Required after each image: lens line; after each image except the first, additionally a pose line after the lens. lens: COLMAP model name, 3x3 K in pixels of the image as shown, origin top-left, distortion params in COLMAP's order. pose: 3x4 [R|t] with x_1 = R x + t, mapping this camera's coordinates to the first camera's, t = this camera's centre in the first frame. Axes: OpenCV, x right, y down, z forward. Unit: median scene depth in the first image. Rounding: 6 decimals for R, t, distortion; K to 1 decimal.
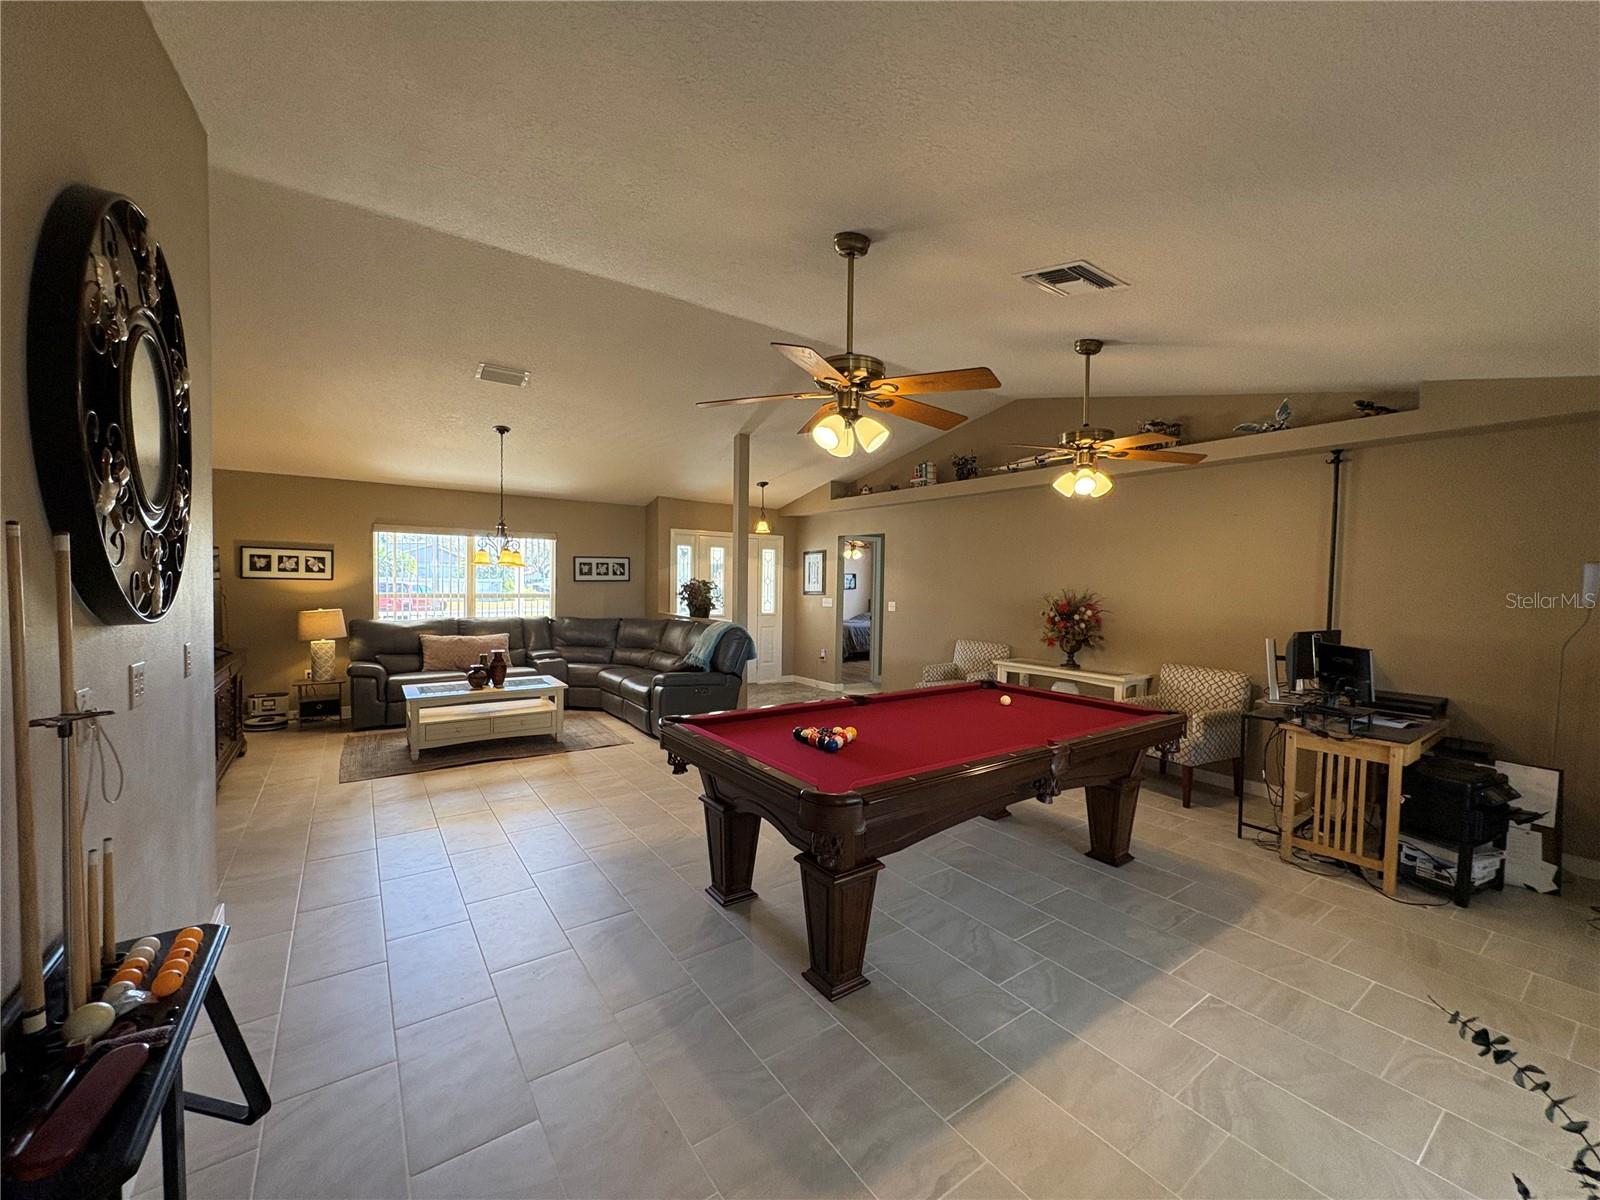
lens RADIAL K [[634.3, 0, 801.9], [0, 634.3, 599.7], [0, 0, 1]] dist [0.000255, 0.000037]
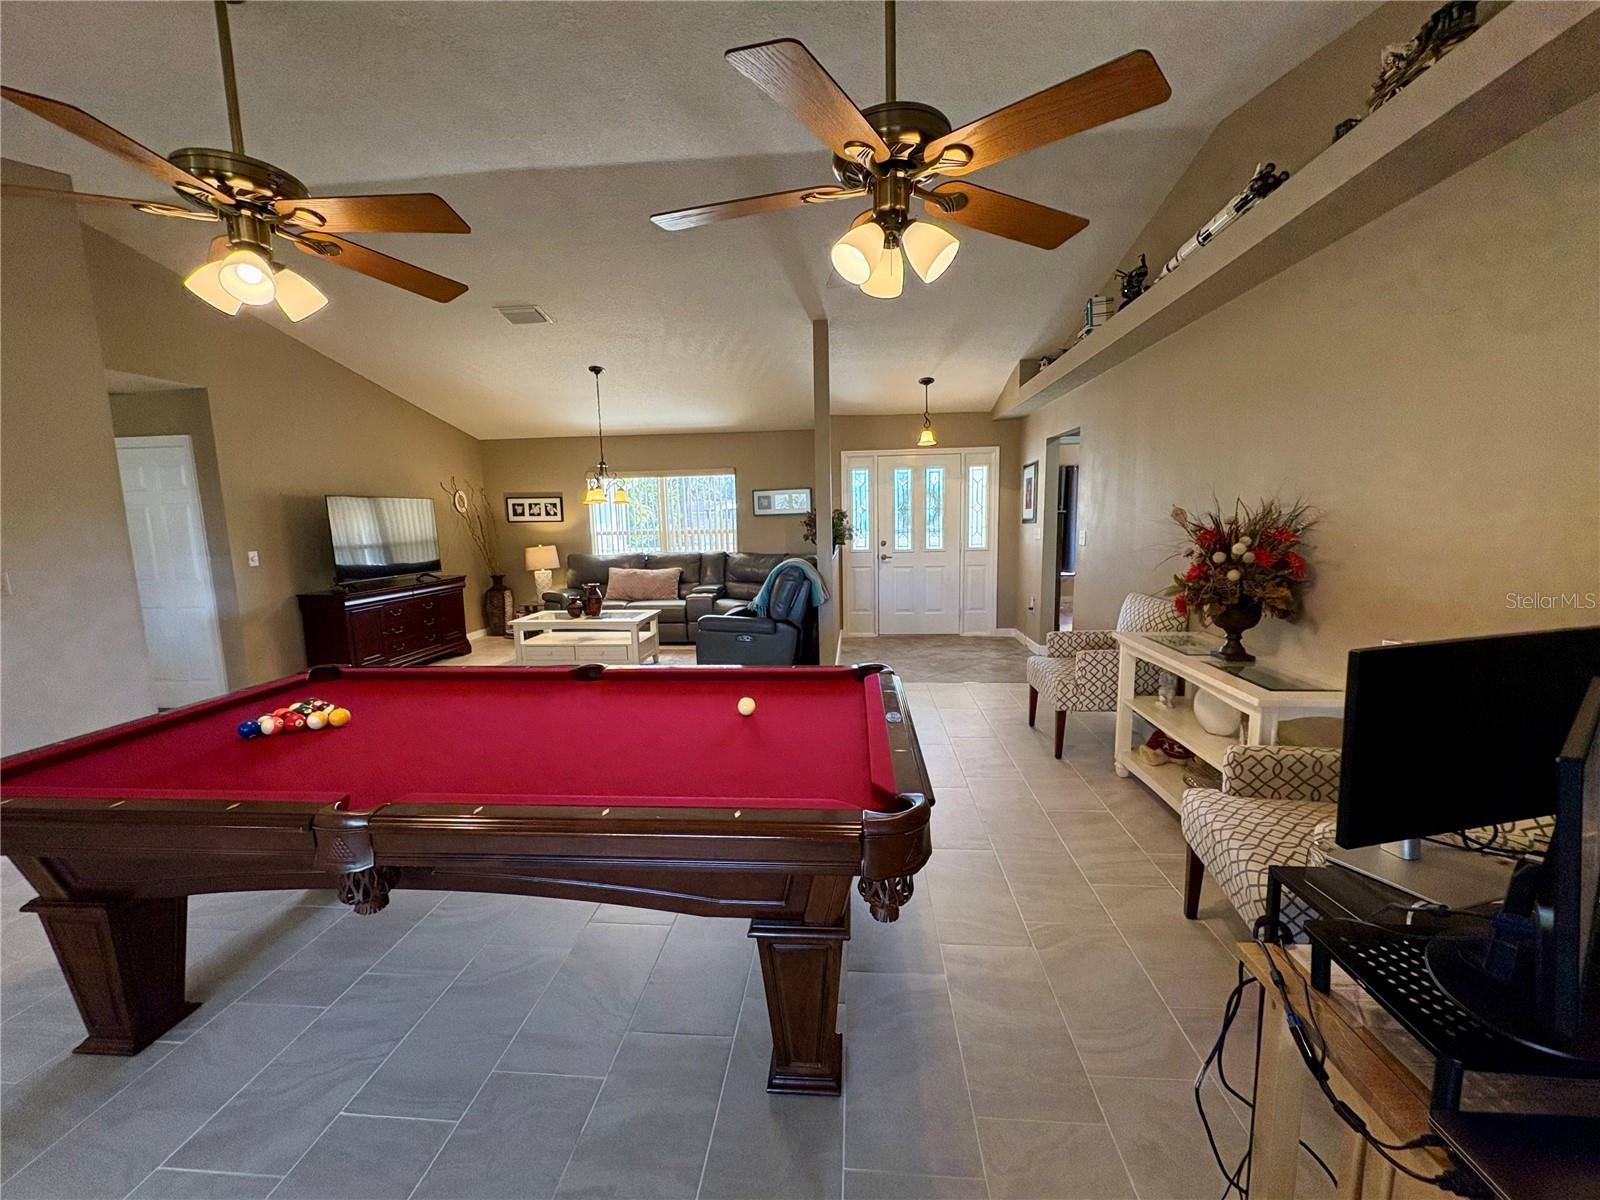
lens RADIAL K [[634.3, 0, 774.5], [0, 634.3, 623.2], [0, 0, 1]] dist [0.000255, 0.000037]
pose [[0.732220, 0.073630, -0.677076, 0.394820], [0.013736, 0.992340, 0.122769, 0.018308], [0.680929, -0.099194, 0.725600, 0.384557]]
